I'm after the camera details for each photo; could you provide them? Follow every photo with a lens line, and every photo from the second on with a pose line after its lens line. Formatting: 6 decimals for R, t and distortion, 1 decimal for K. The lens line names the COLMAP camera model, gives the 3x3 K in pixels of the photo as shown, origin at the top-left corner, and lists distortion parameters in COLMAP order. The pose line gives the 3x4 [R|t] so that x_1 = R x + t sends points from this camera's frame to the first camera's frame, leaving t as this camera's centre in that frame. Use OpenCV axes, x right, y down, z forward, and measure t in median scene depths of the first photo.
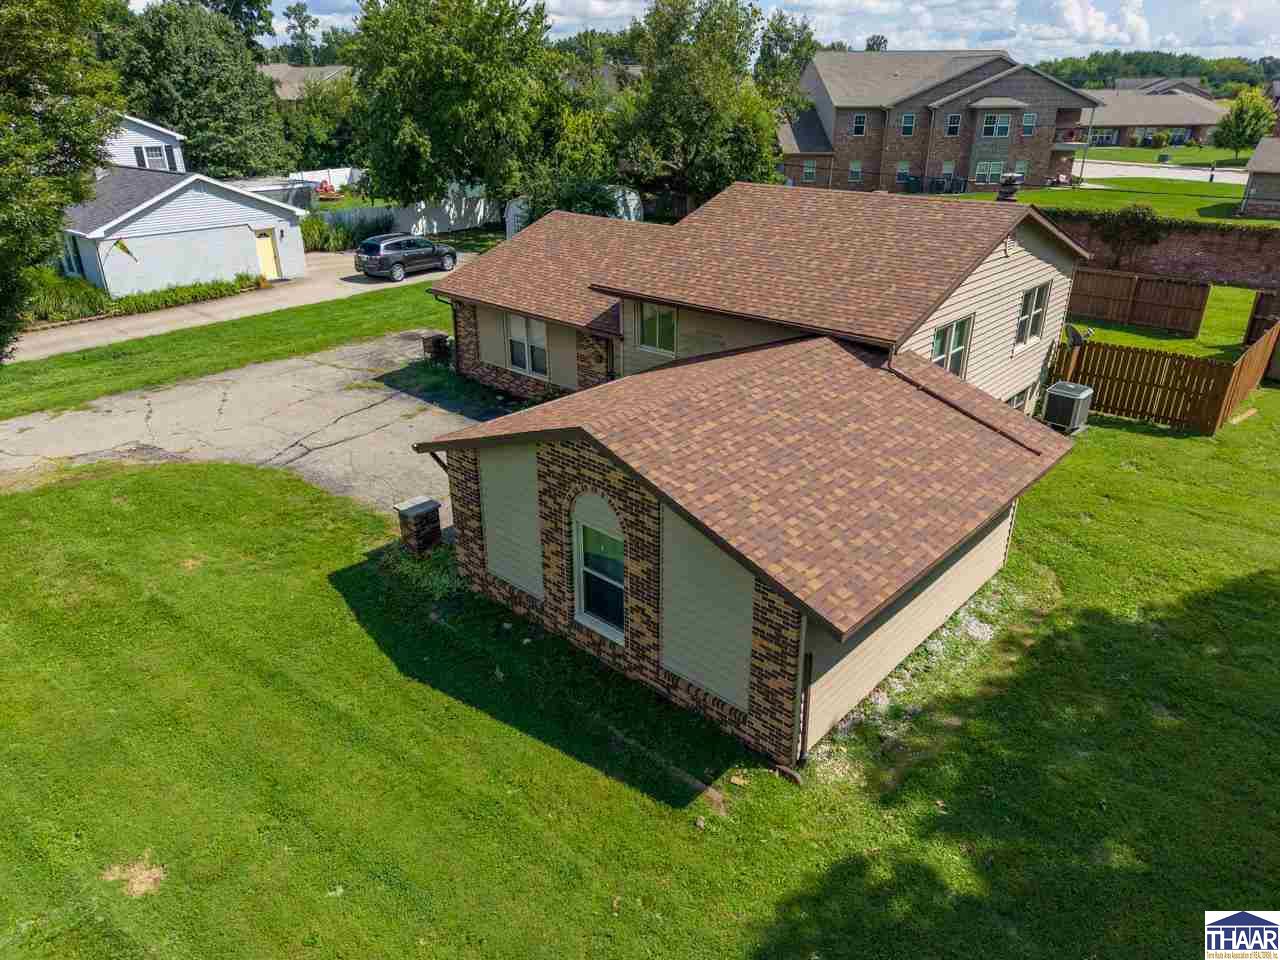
lens RADIAL K [[859.8, 0, 633.9], [0, 859.8, 480.0], [0, 0, 1]] dist [0.026354, -0.024008]
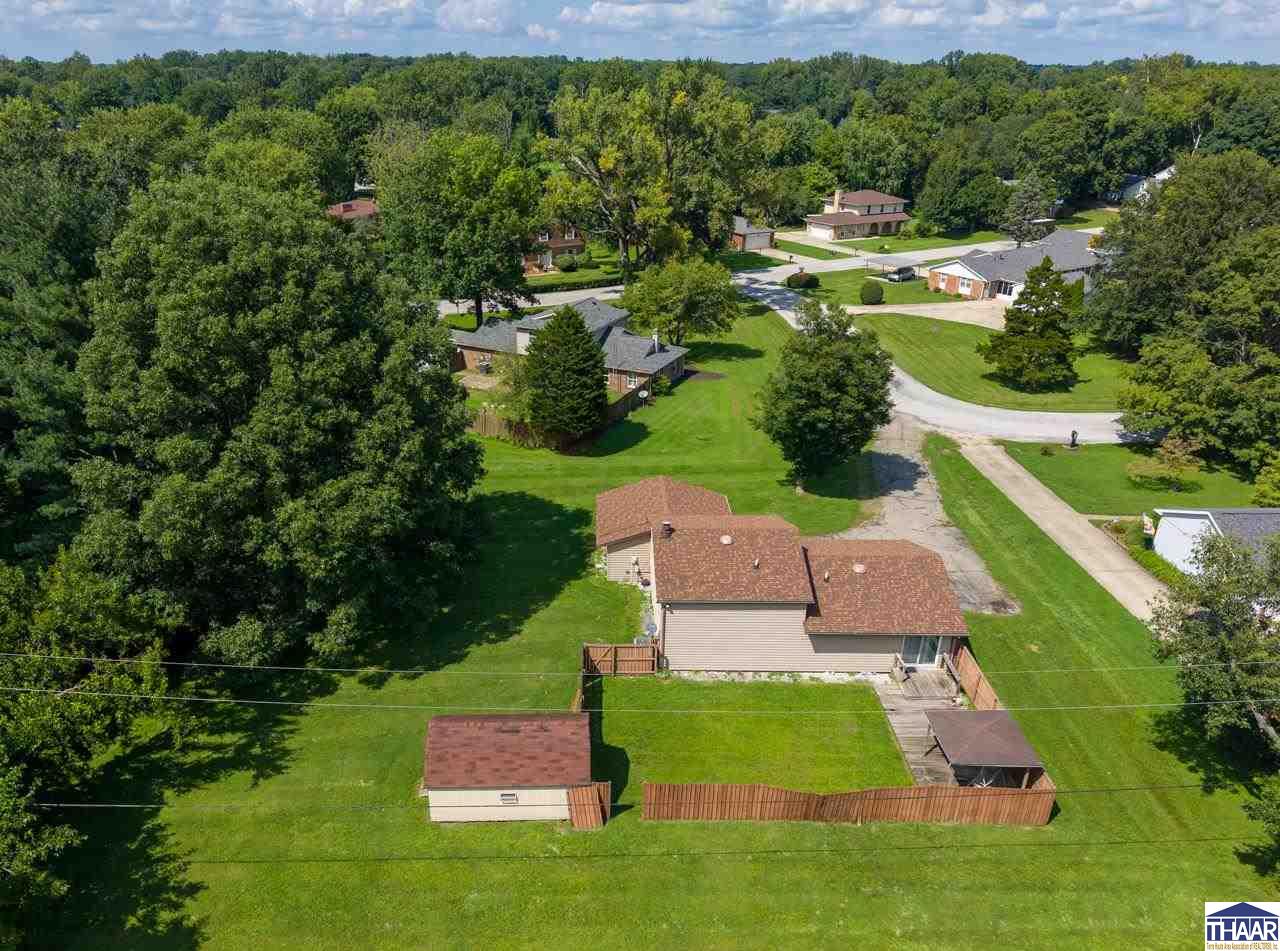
lens RADIAL K [[951.9, 0, 576.5], [0, 951.9, 539.7], [0, 0, 1]] dist [0.028393, -0.041910]
pose [[-0.745523, 0.298249, -0.596022, 1.633019], [-0.271482, 0.680834, 0.680267, -1.510007], [0.608681, 0.668964, -0.426608, 1.478126]]
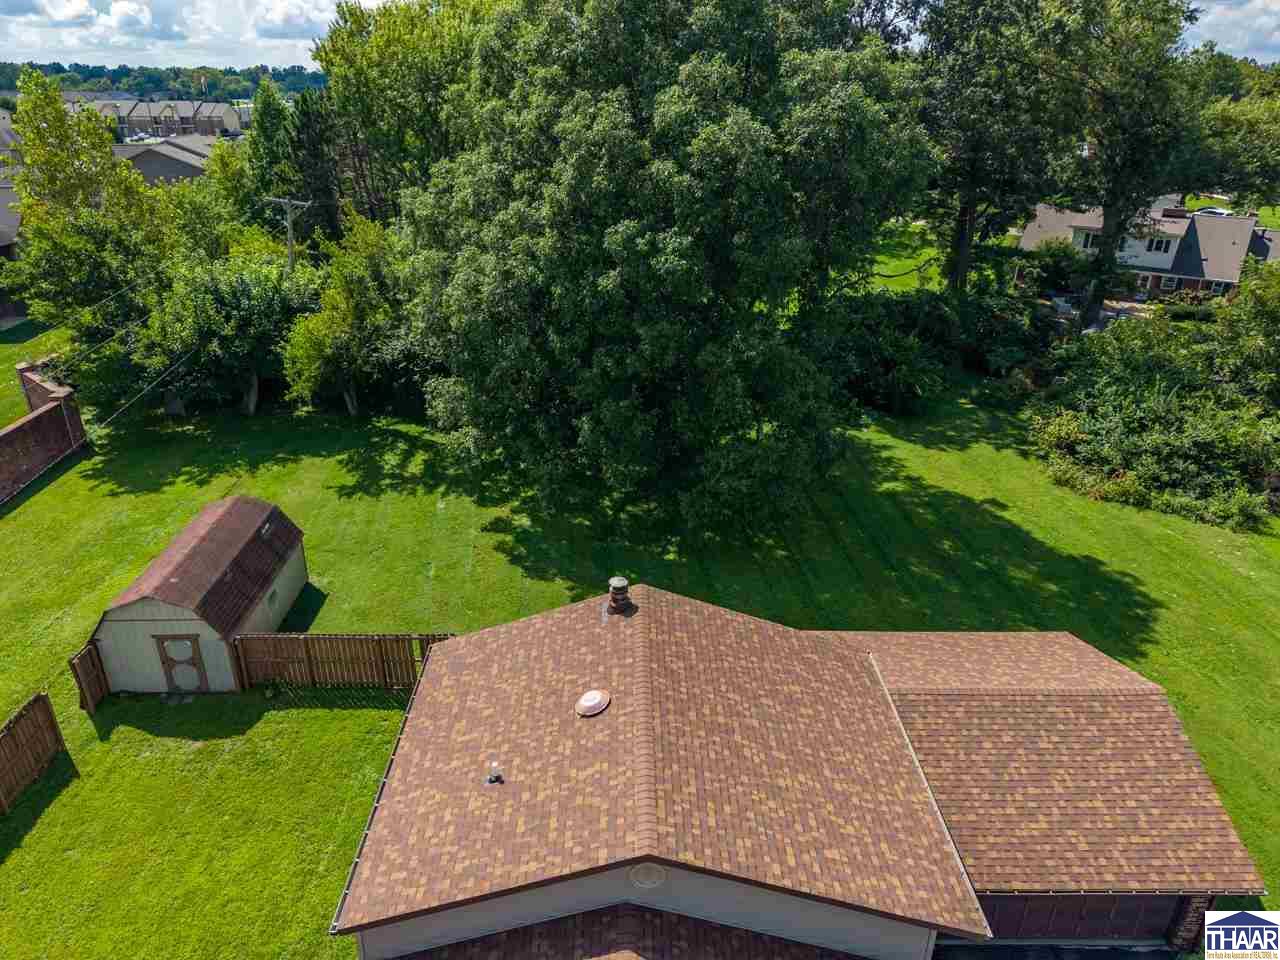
lens RADIAL K [[859.8, 0, 637.4], [0, 859.8, 473.7], [0, 0, 1]] dist [0.026354, -0.024008]
pose [[-0.683307, -0.304398, 0.663651, -0.162321], [0.298281, 0.713257, 0.634266, -0.804012], [-0.666423, 0.631353, -0.396578, 0.963659]]
